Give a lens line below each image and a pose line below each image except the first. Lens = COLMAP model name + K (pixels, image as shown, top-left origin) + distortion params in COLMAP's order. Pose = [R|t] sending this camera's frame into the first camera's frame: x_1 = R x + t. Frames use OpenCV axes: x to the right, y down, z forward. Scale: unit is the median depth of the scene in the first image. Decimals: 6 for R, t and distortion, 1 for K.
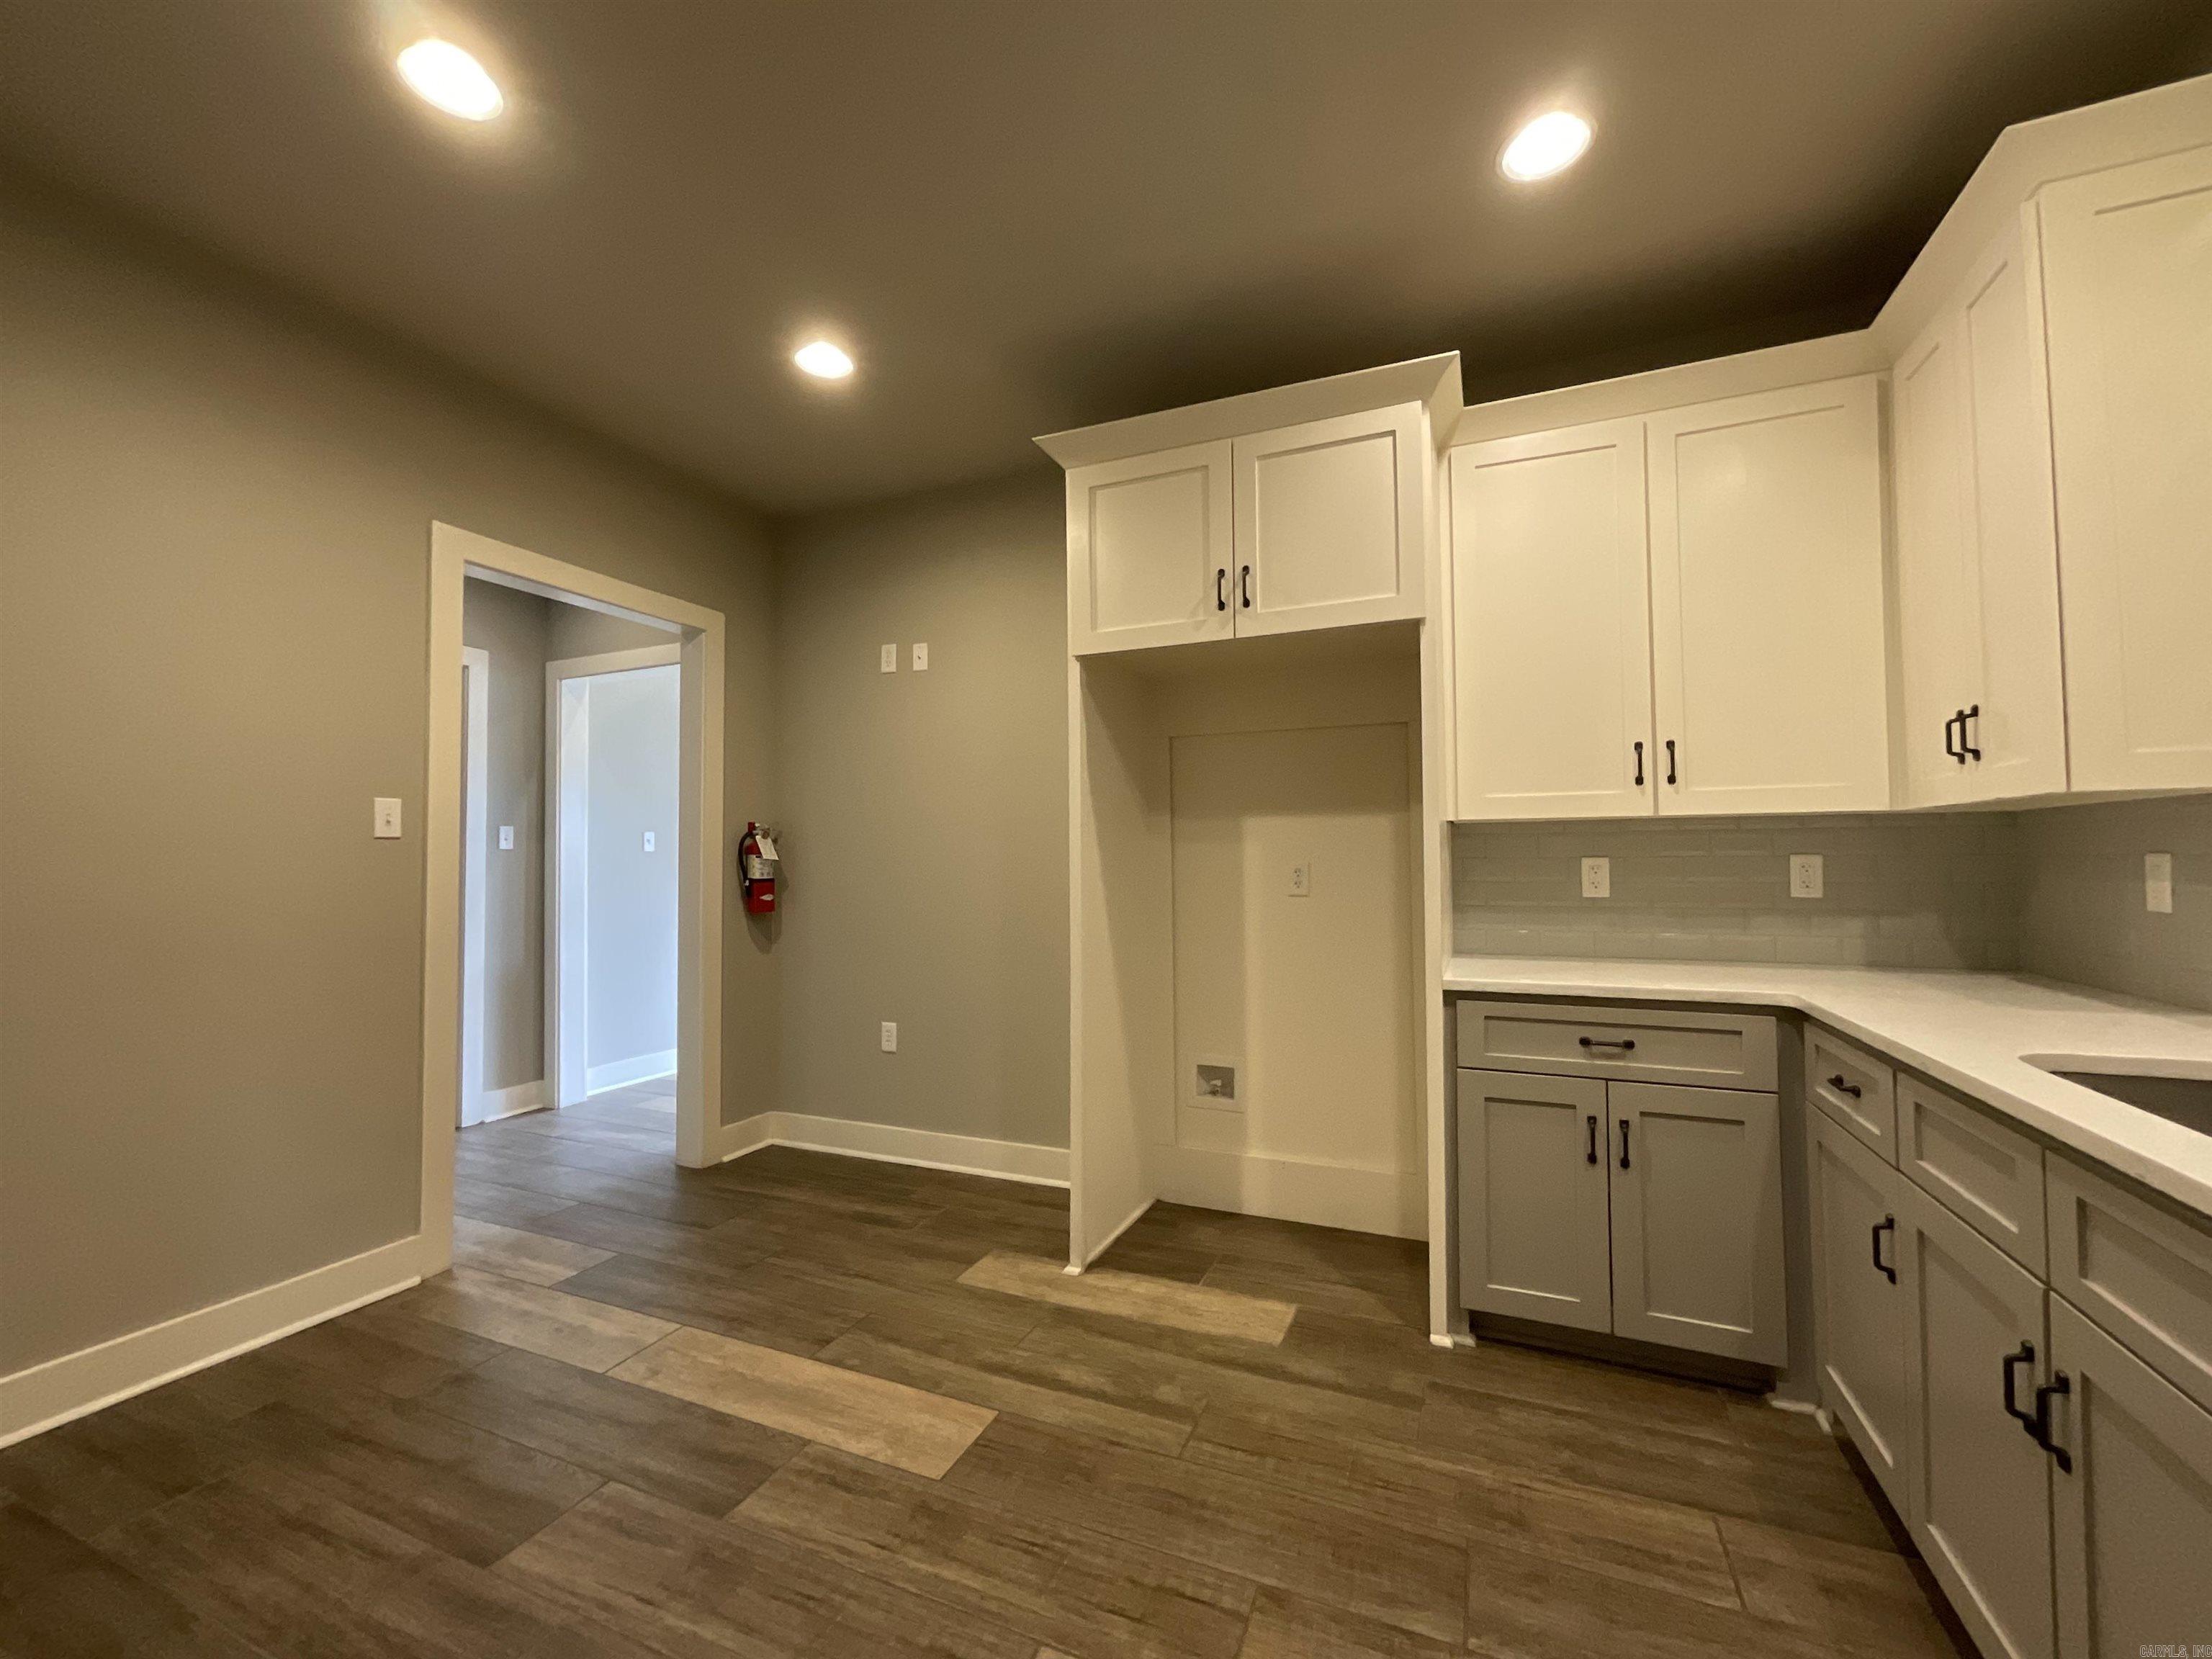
lens RADIAL K [[898.6, 0, 1106.0], [0, 898.6, 829.5], [0, 0, 1]] dist [0.002674, 0.000321]
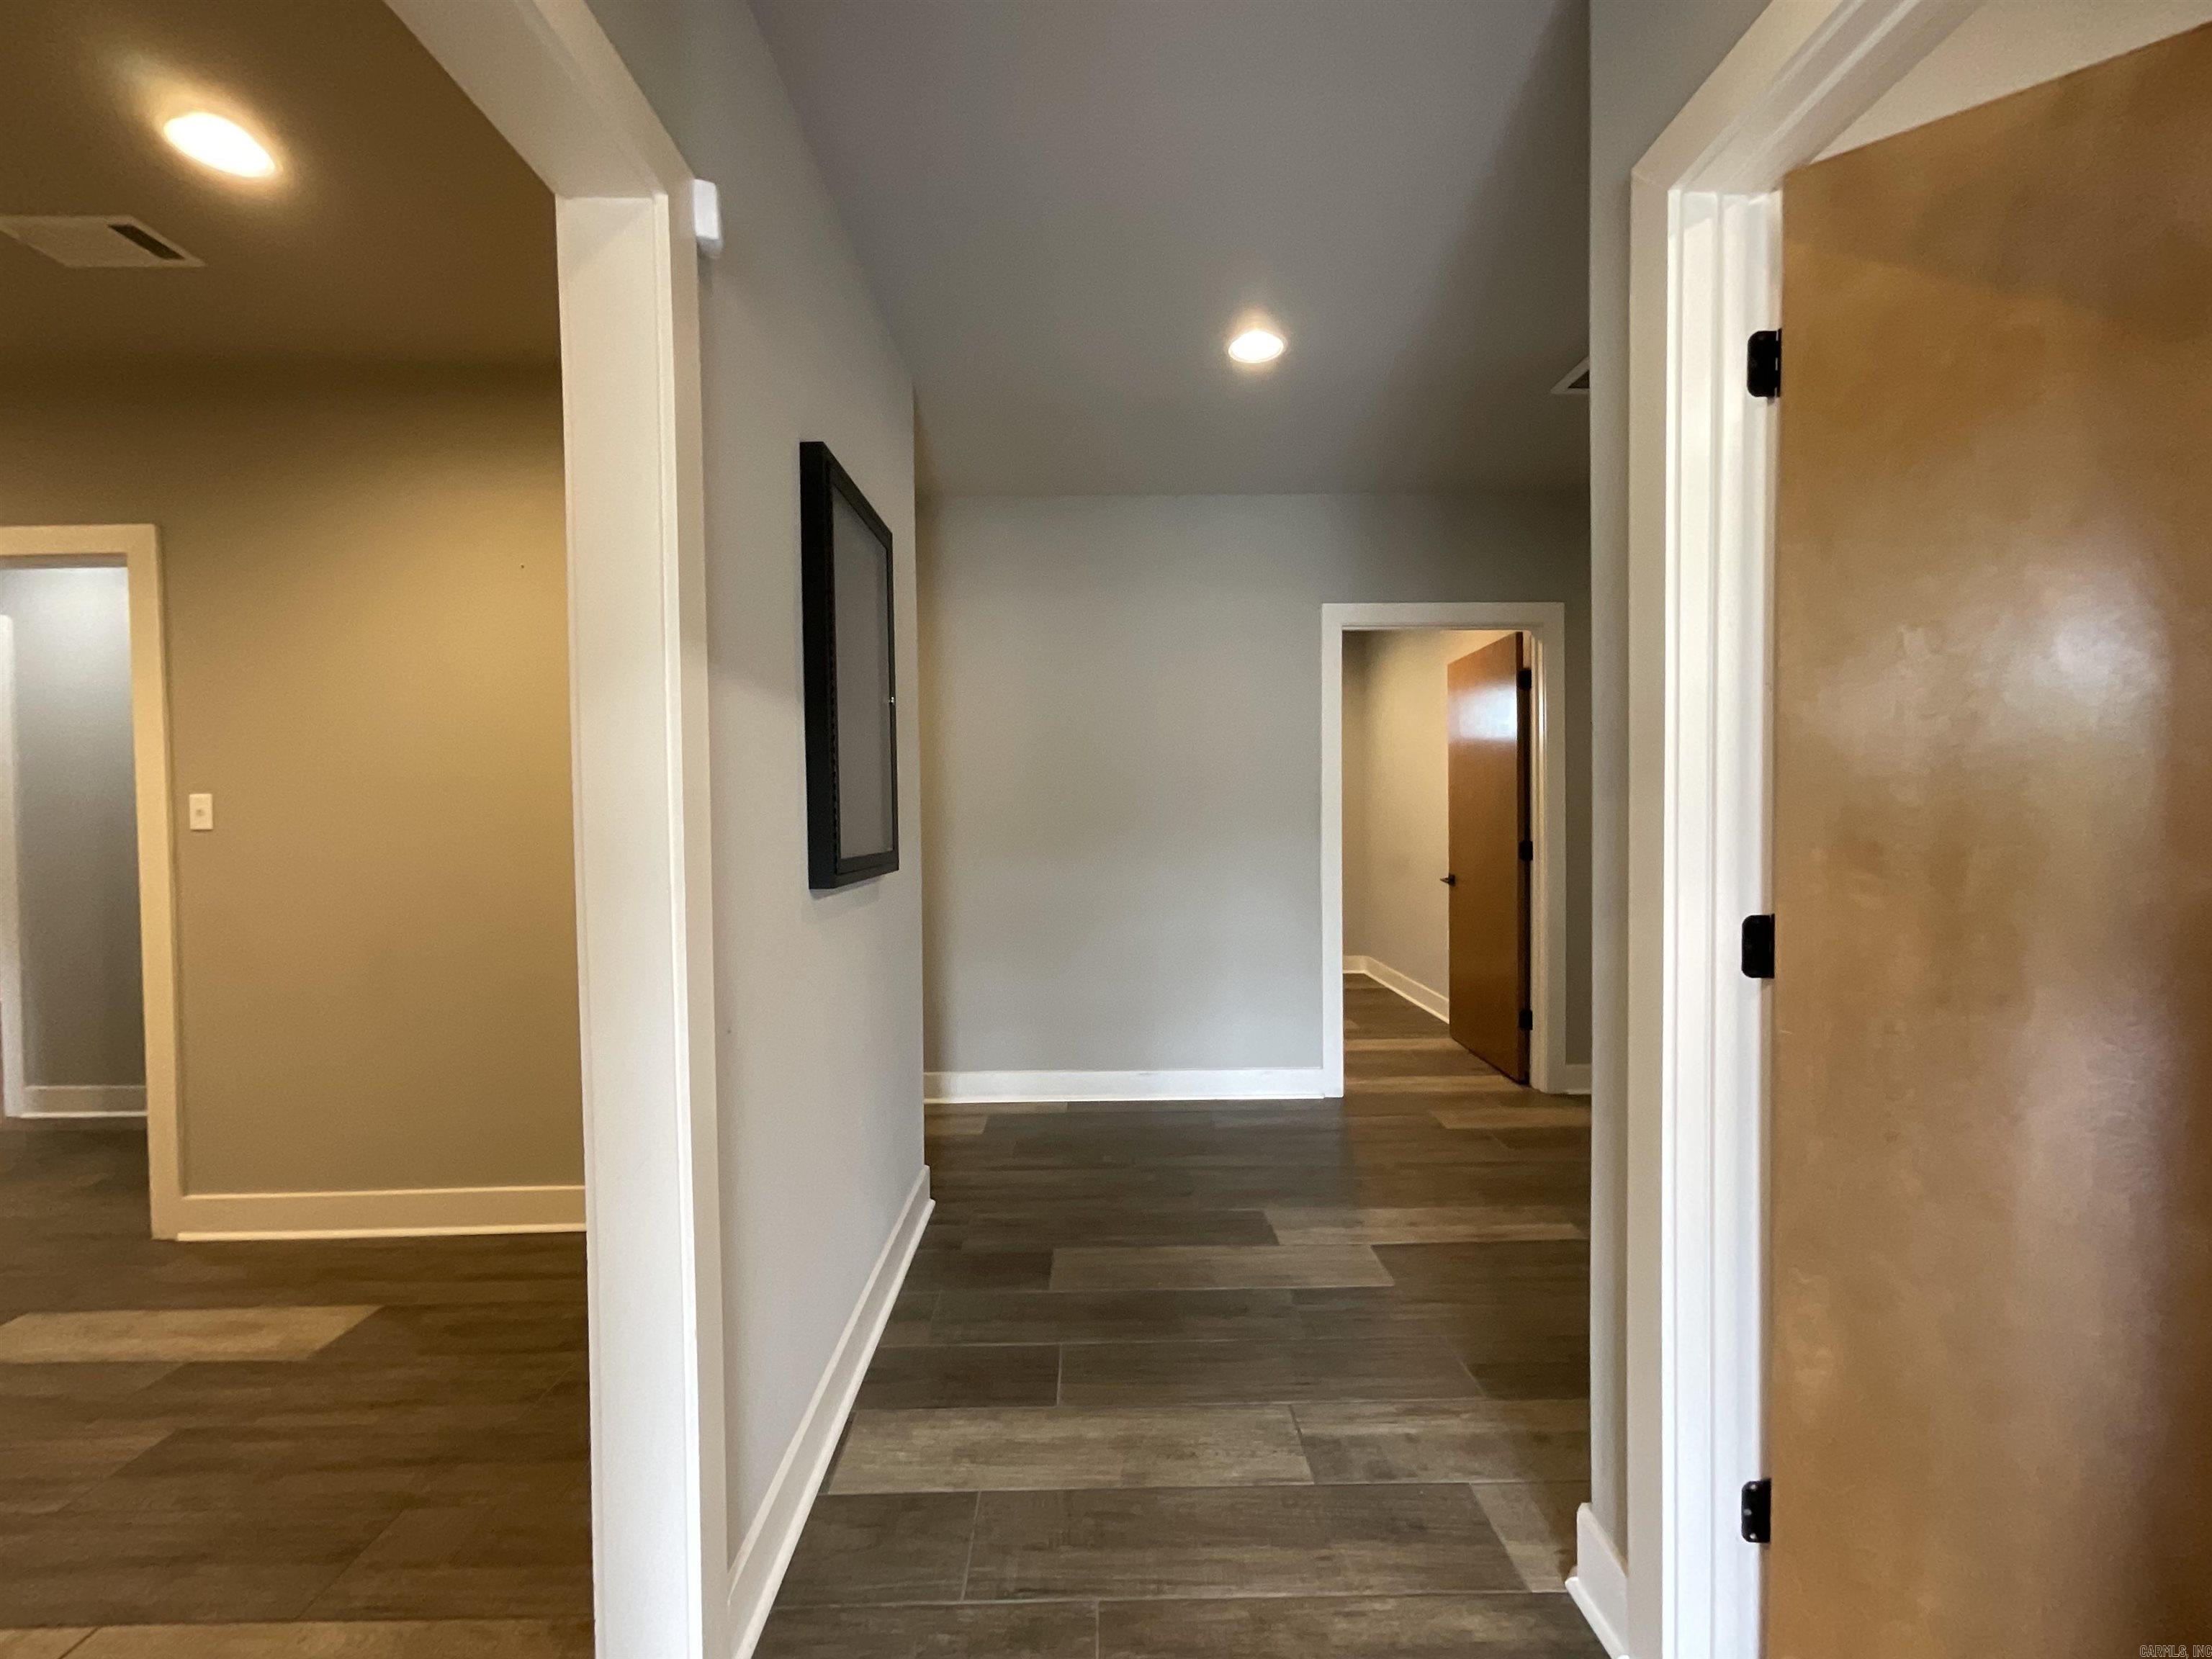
lens RADIAL K [[898.8, 0, 1100.1], [0, 898.8, 835.0], [0, 0, 1]] dist [0.000971, 0.000131]
pose [[-0.911378, 0.029206, -0.410532, -1.181951], [0.036039, 0.999311, -0.008914, 0.032097], [0.409989, -0.022919, -0.911802, 2.334970]]
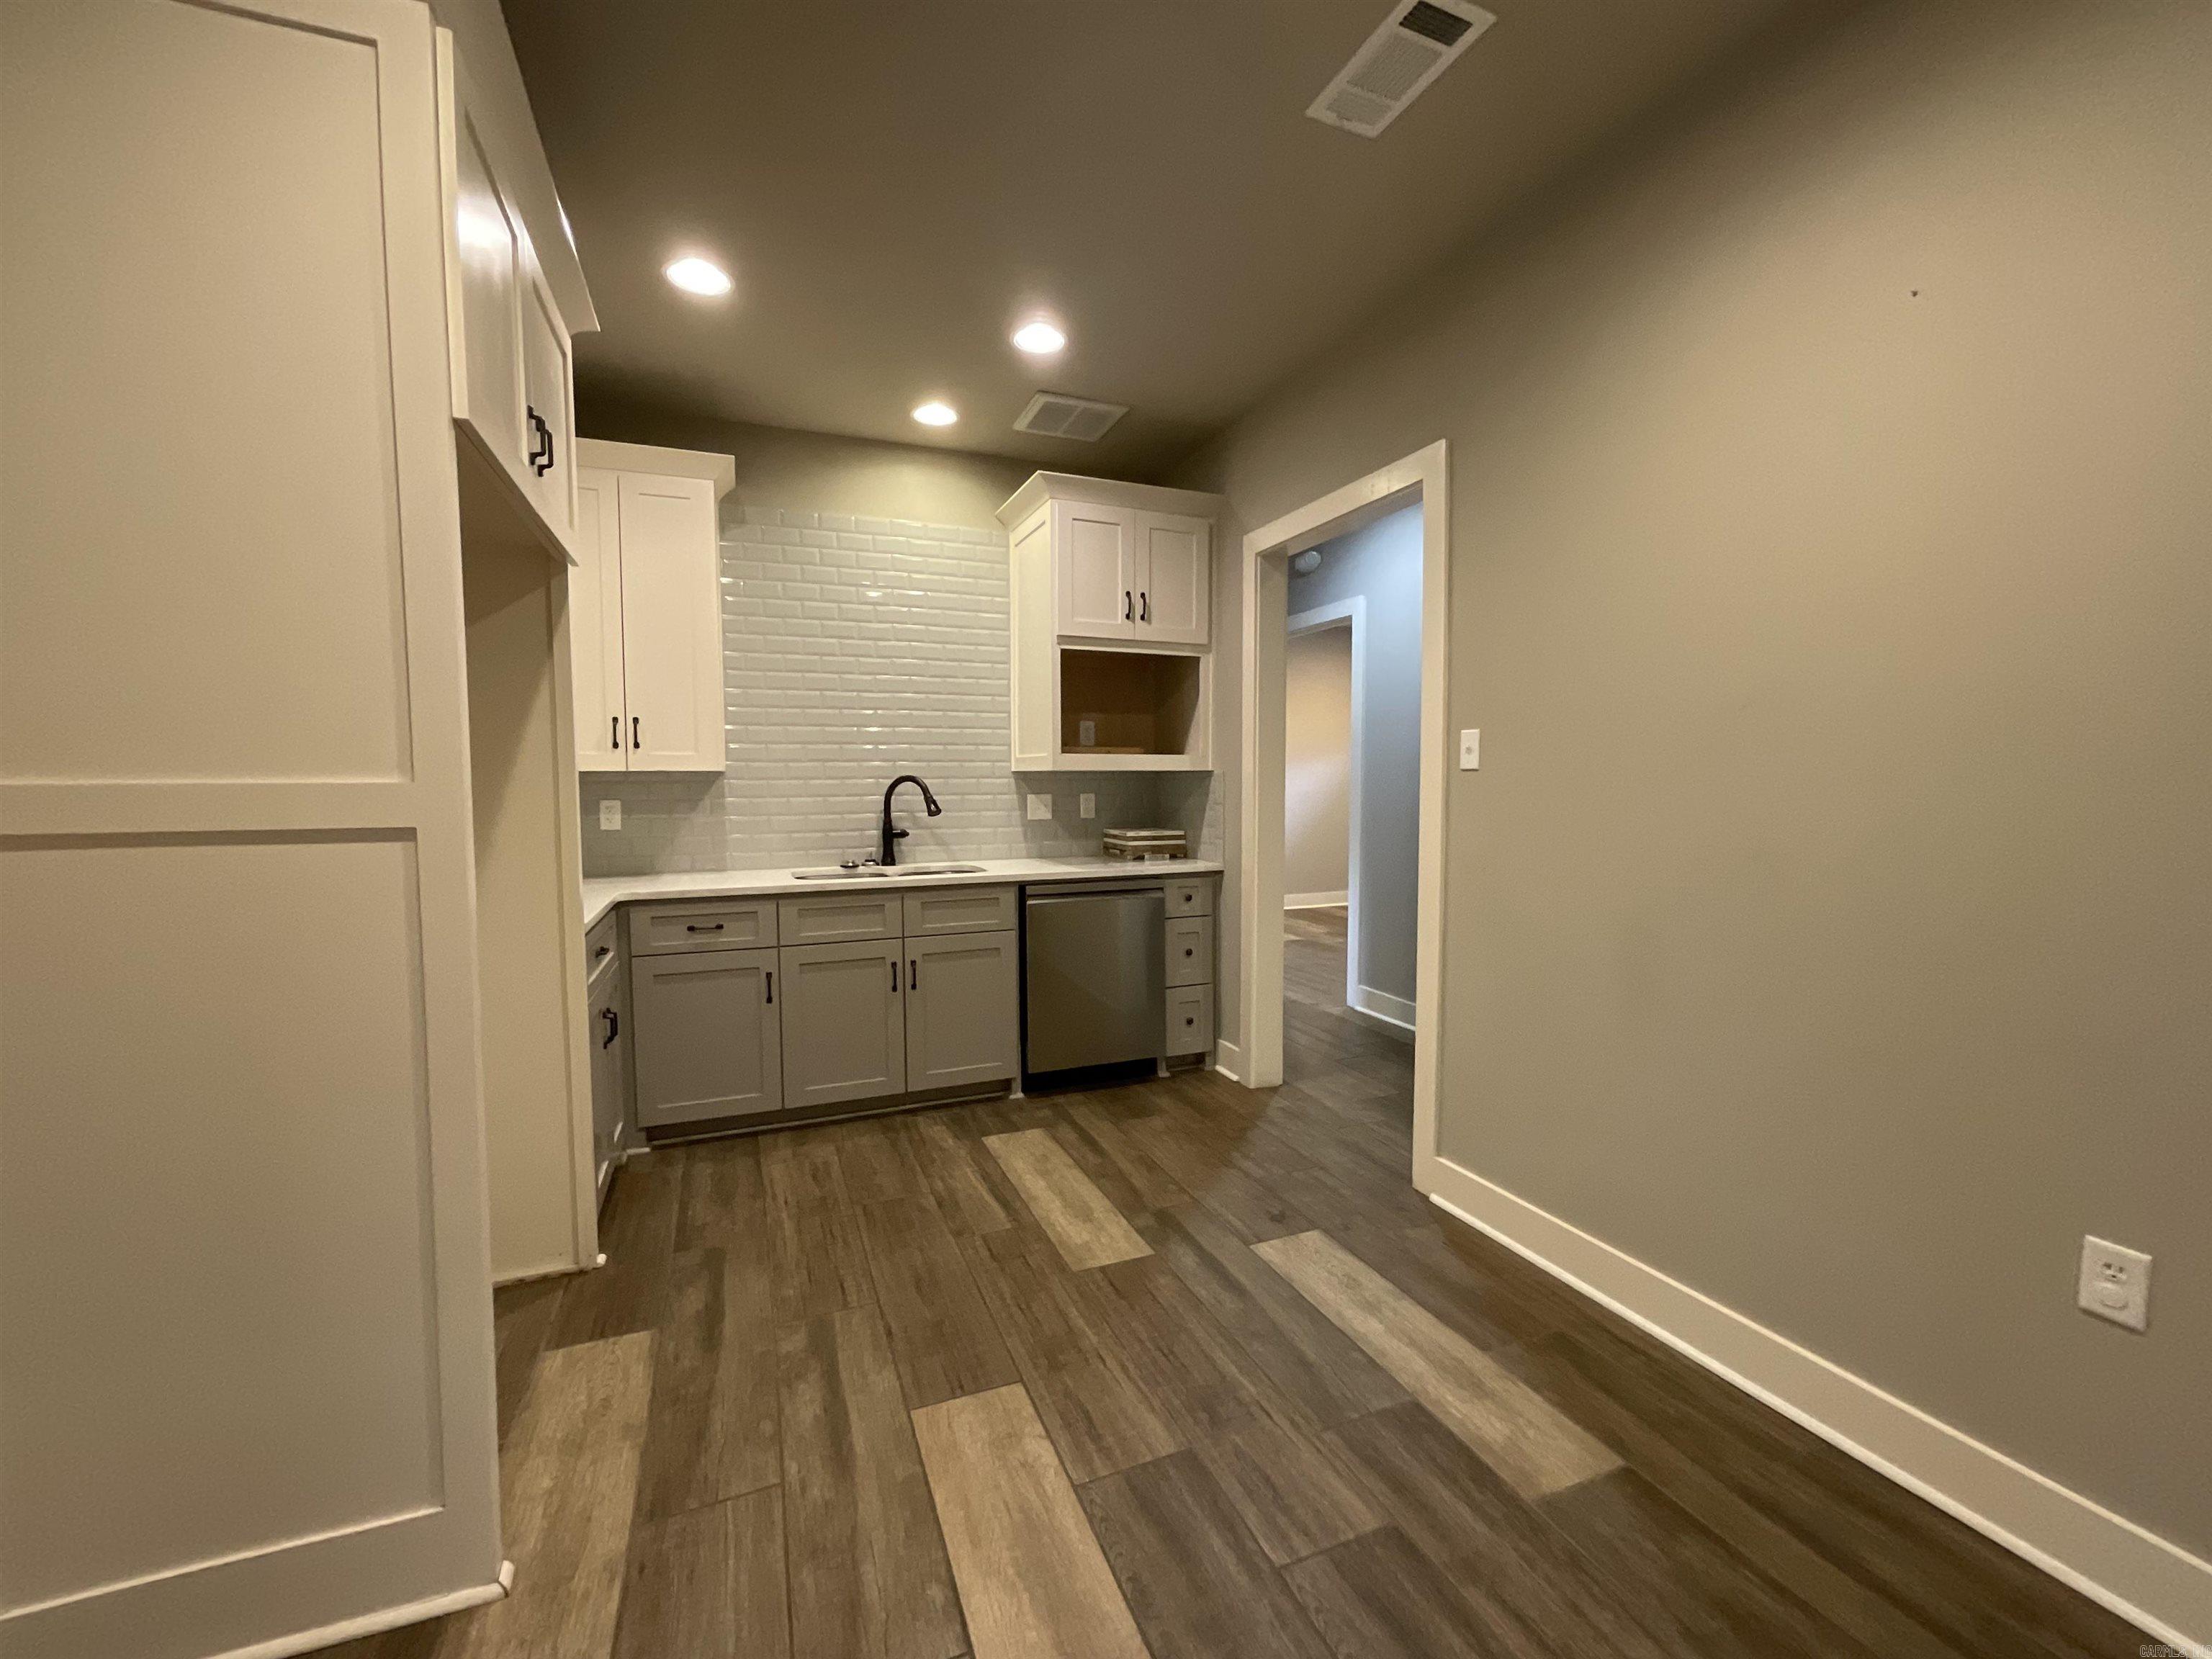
lens RADIAL K [[905.6, 0, 1103.1], [0, 905.6, 828.3], [0, 0, 1]] dist [0.002749, 0.000586]
pose [[-0.717605, -0.026448, 0.695948, -0.976334], [-0.019700, 0.999650, 0.017677, 0.032176], [-0.696172, -0.001025, -0.717874, 1.674725]]
